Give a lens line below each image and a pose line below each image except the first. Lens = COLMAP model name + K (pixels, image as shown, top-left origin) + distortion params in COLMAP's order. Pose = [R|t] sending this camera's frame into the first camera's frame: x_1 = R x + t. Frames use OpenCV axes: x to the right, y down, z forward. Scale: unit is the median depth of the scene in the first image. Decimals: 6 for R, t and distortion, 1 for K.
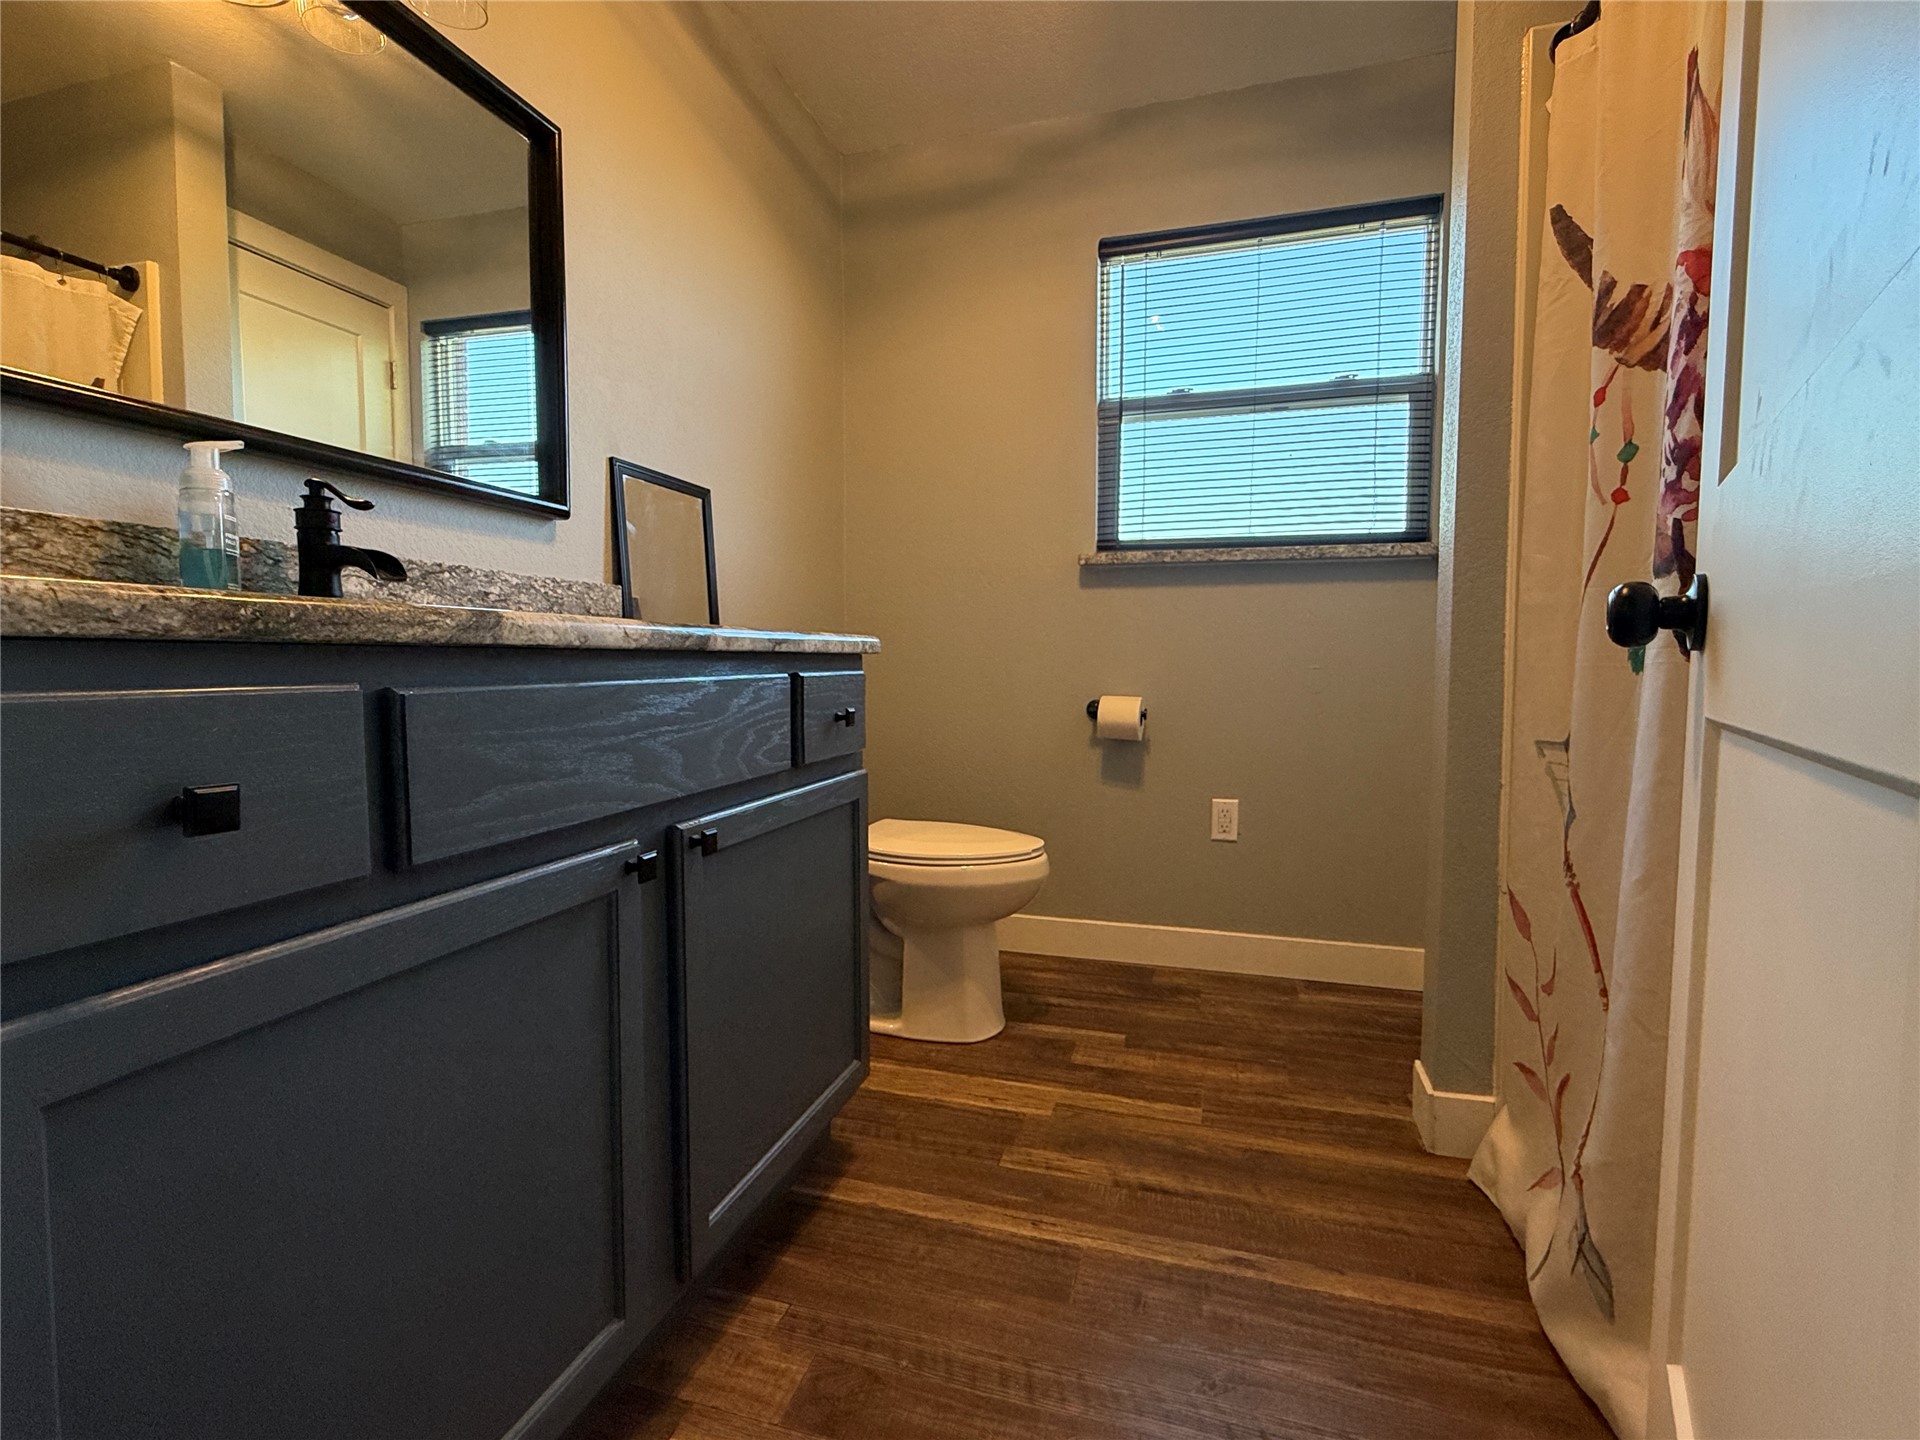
lens RADIAL K [[886.7, 0, 960.0], [0, 886.7, 720.0], [0, 0, 1]] dist [-0.000702, 0.001010]
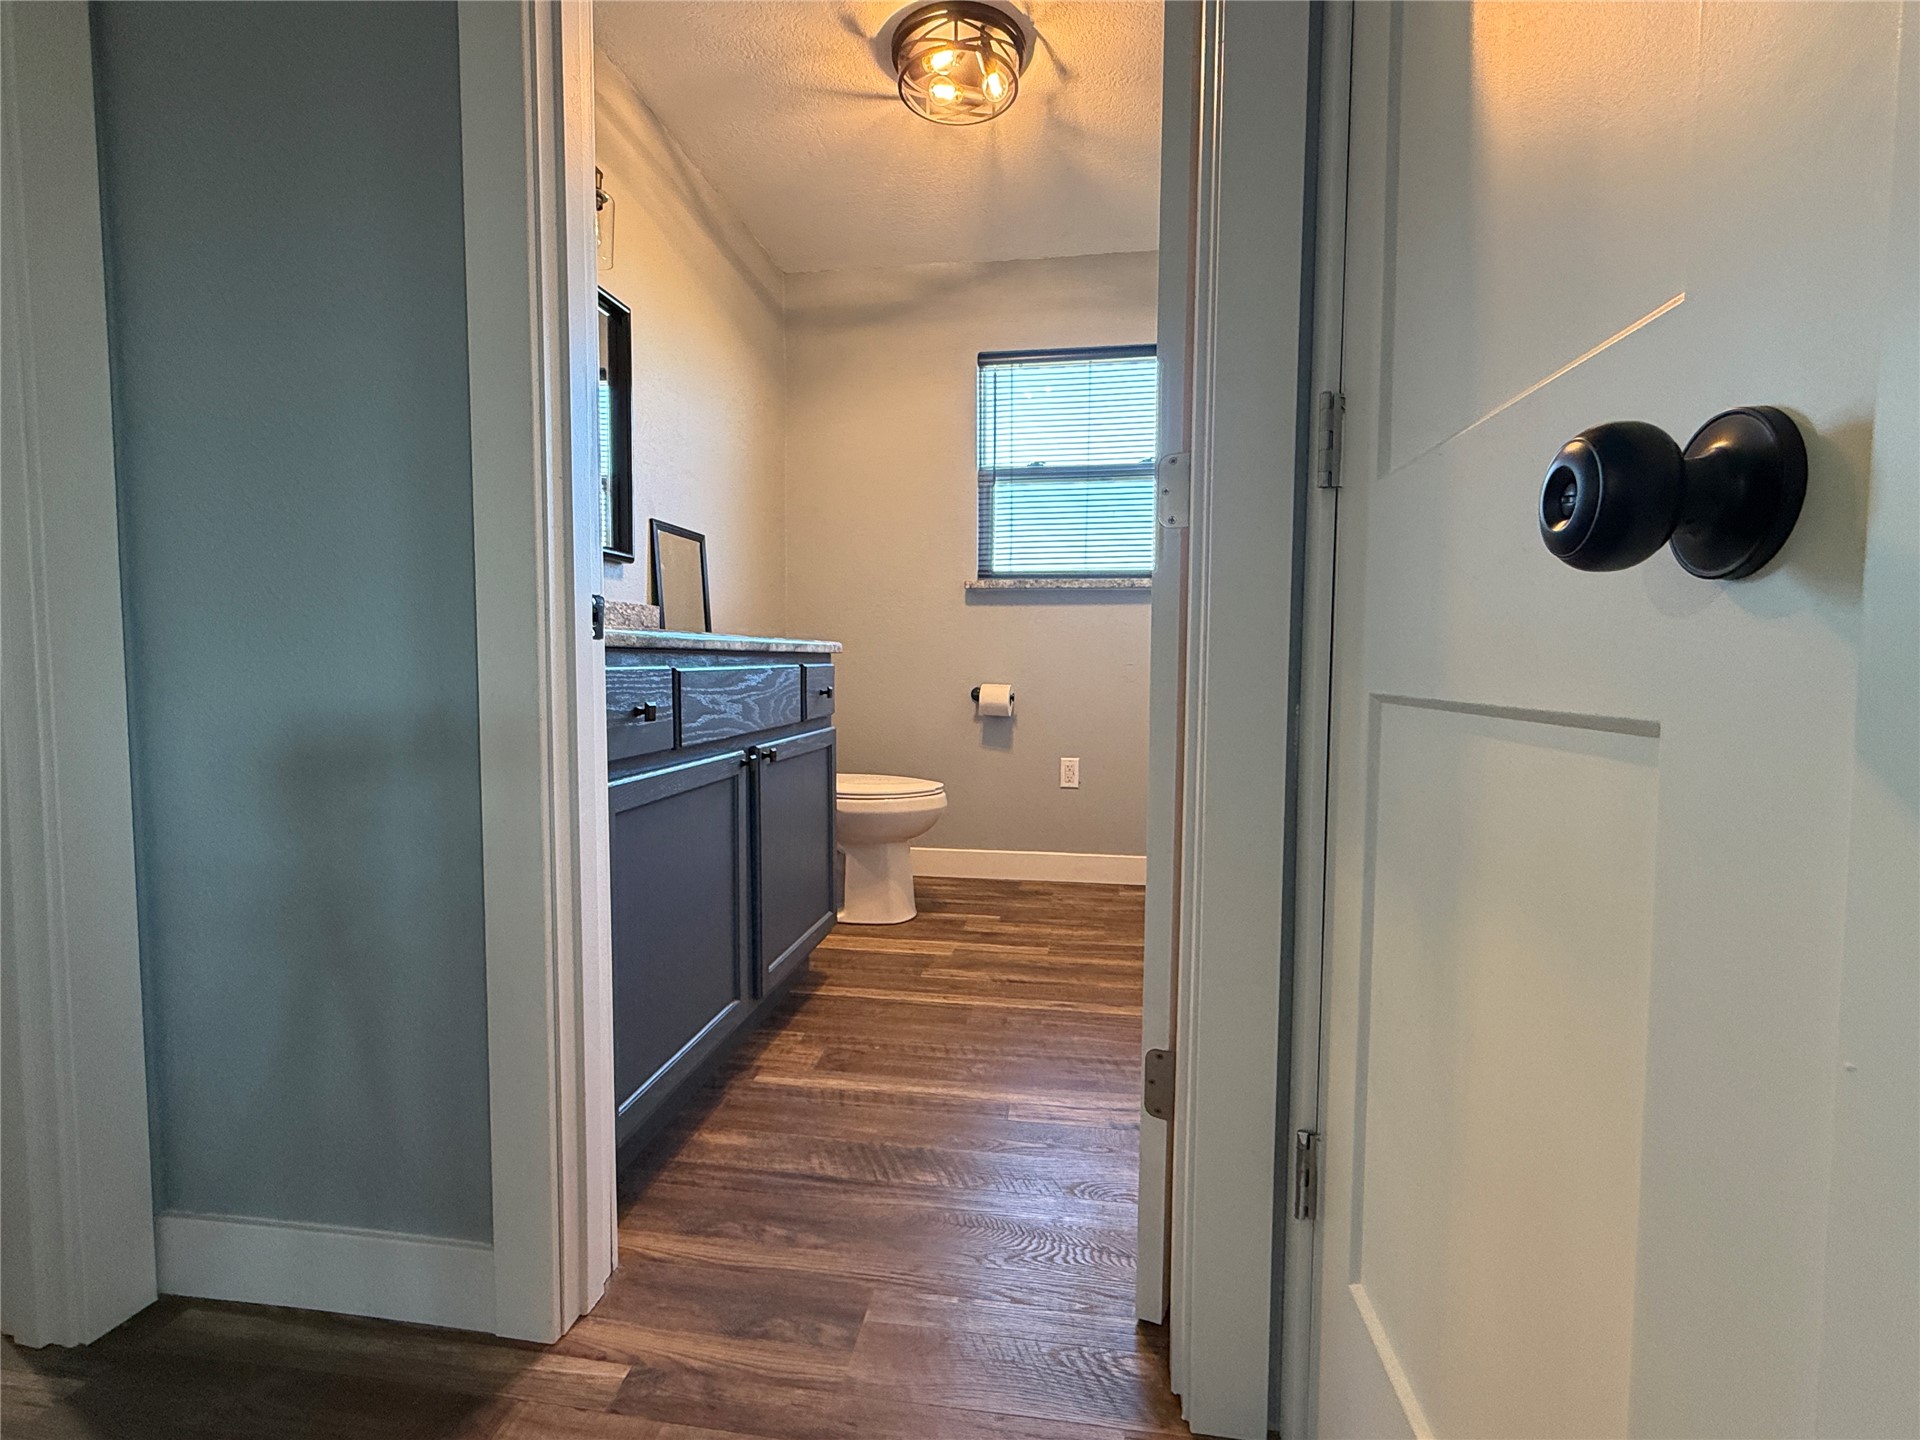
lens RADIAL K [[891.7, 0, 956.3], [0, 891.7, 718.4], [0, 0, 1]] dist [-0.001019, 0.000551]
pose [[0.991401, -0.006803, 0.130683, -0.092302], [0.006975, 0.999975, -0.000862, 0.041177], [-0.130673, 0.001766, 0.991424, -0.556694]]
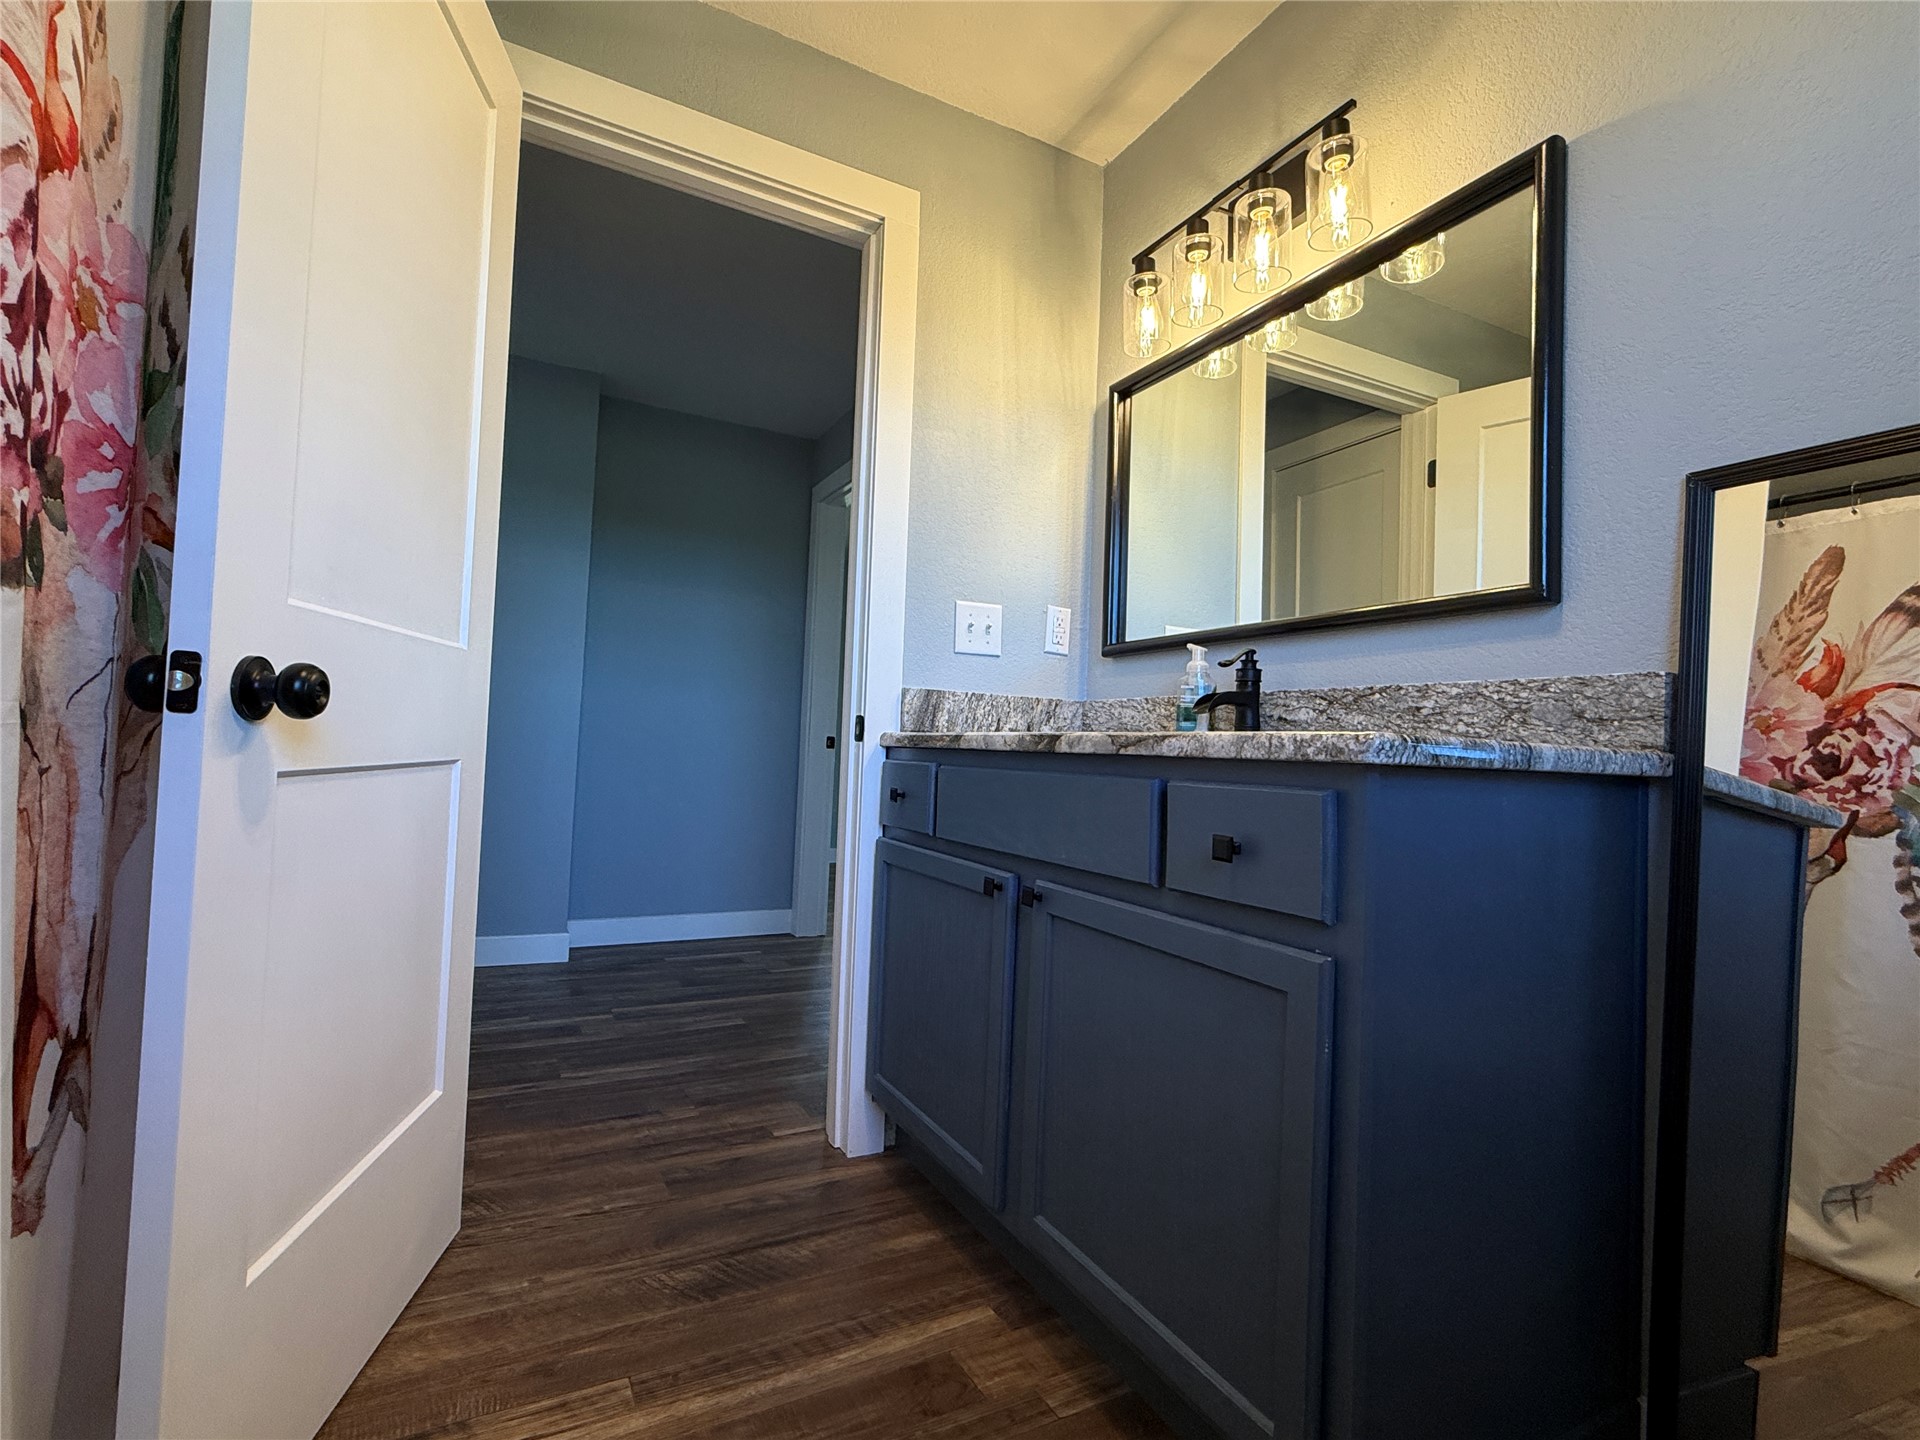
lens RADIAL K [[886.7, 0, 960.0], [0, 886.7, 720.0], [0, 0, 1]] dist [-0.000702, 0.001010]
pose [[-0.714901, -0.055106, -0.697051, 0.456573], [-0.088600, 0.995993, 0.012129, -0.082580], [0.693590, 0.070429, -0.716919, 1.169402]]
